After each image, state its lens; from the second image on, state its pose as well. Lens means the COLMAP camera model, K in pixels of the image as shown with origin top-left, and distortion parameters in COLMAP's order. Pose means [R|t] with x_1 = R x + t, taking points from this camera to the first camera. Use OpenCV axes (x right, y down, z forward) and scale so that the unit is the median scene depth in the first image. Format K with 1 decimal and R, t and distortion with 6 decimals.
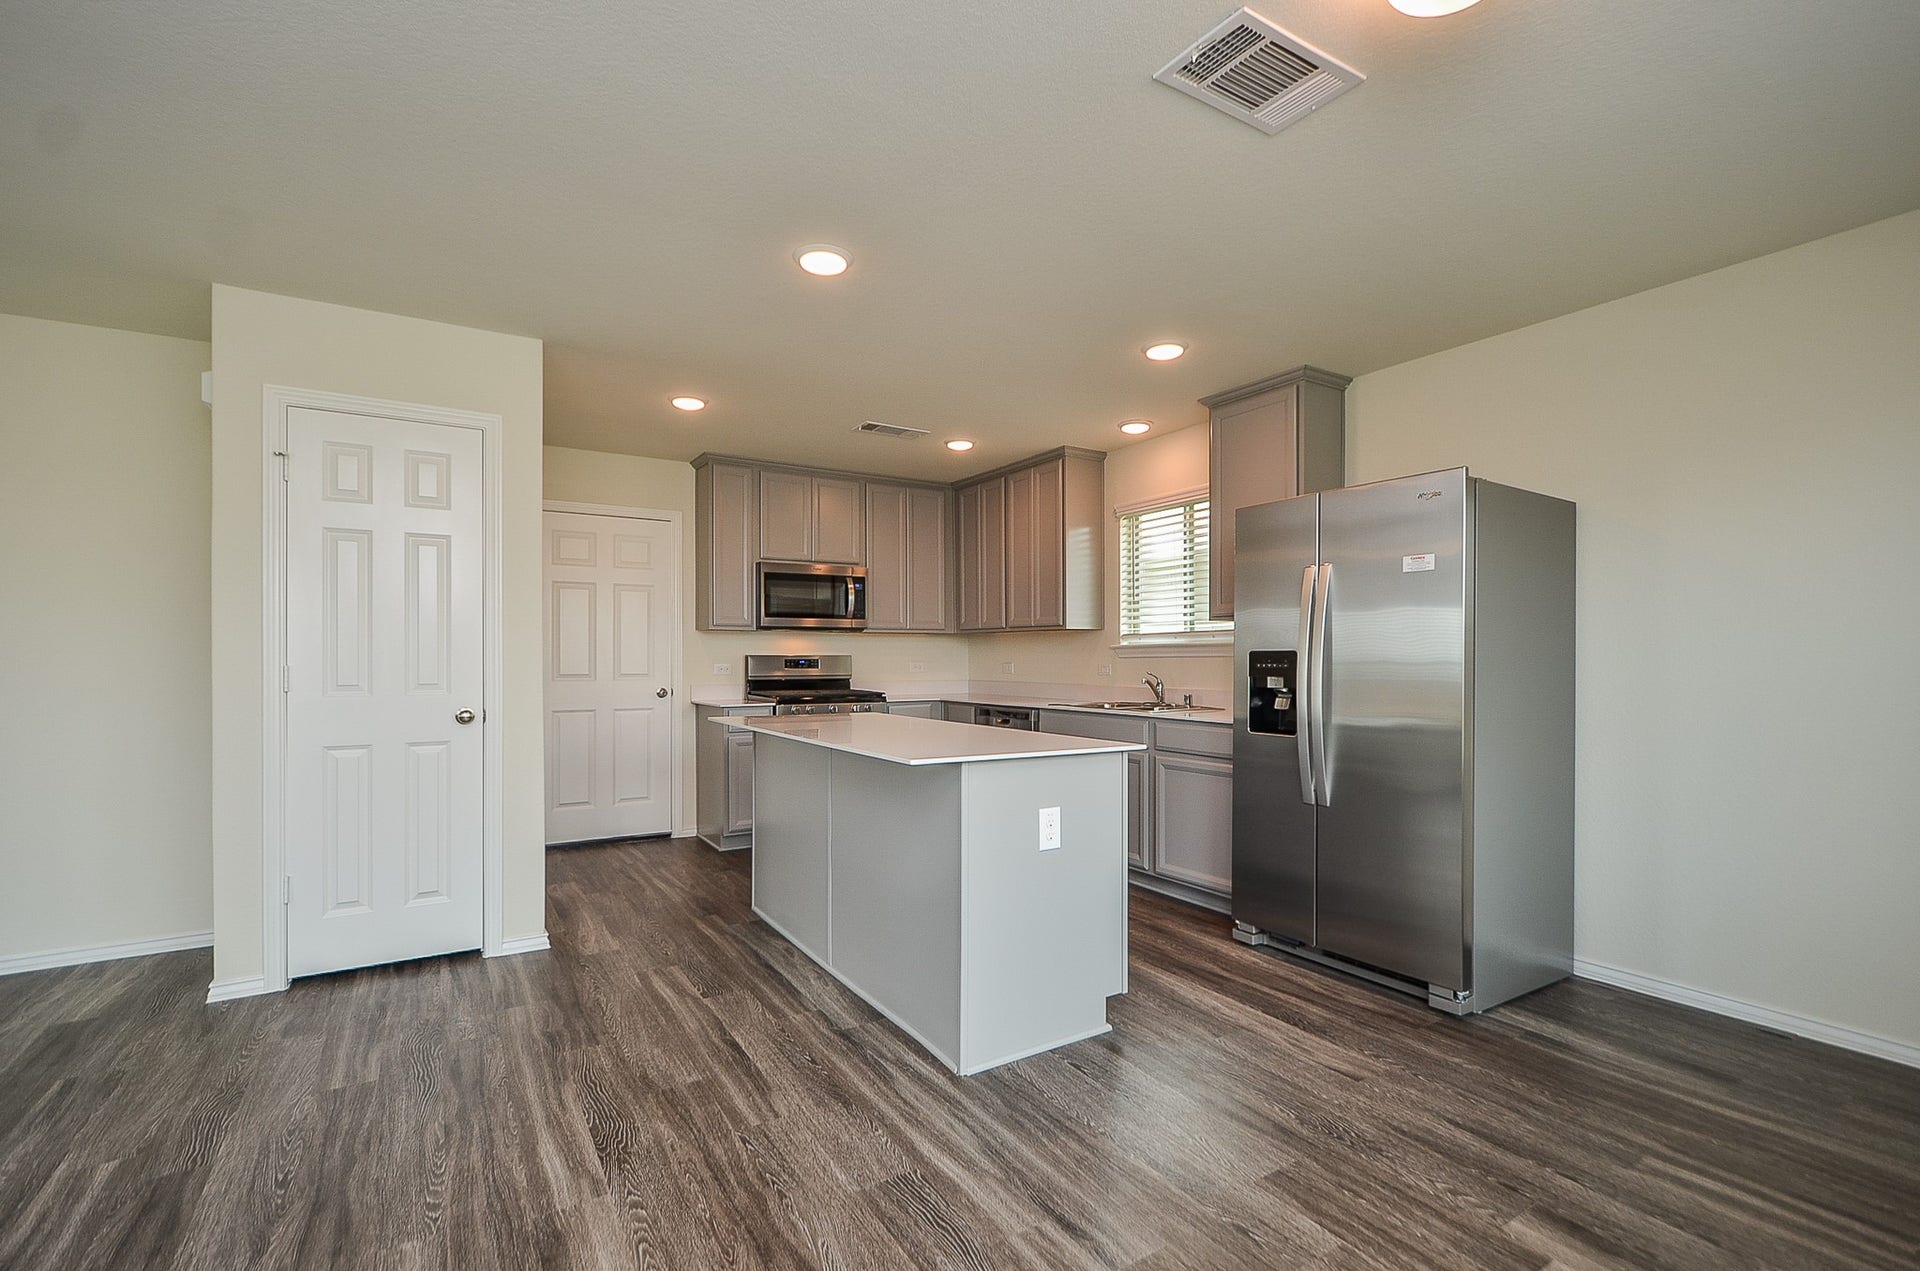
lens RADIAL K [[846.9, 0, 958.5], [0, 846.9, 655.0], [0, 0, 1]] dist [0.011395, -0.009418]
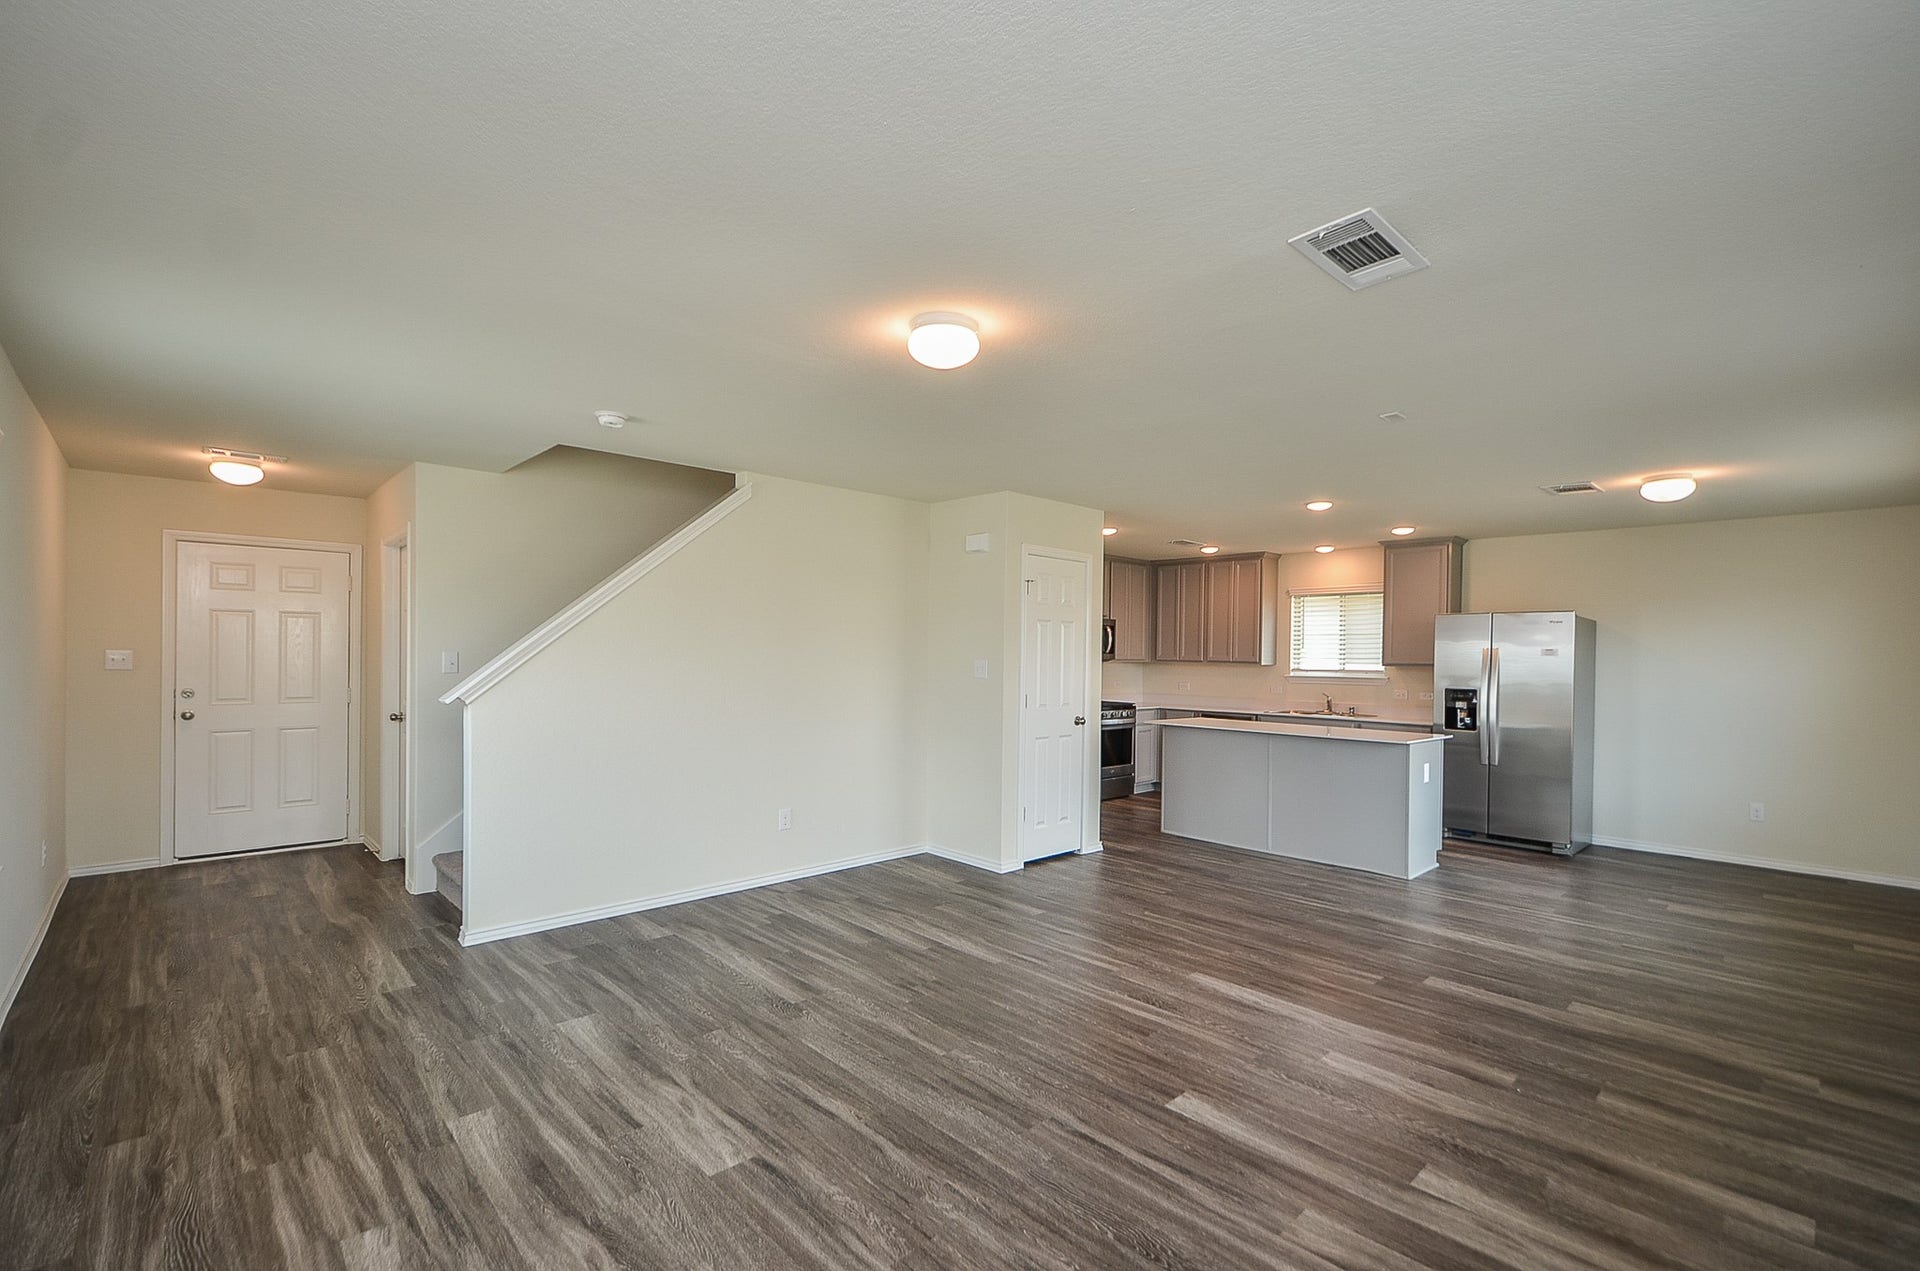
lens RADIAL K [[846.9, 0, 958.5], [0, 846.9, 655.0], [0, 0, 1]] dist [0.011395, -0.009418]
pose [[0.980328, 0.015862, 0.196739, -1.177656], [-0.016454, 0.999864, 0.001376, -0.066906], [-0.196690, -0.004586, 0.980455, -0.719520]]
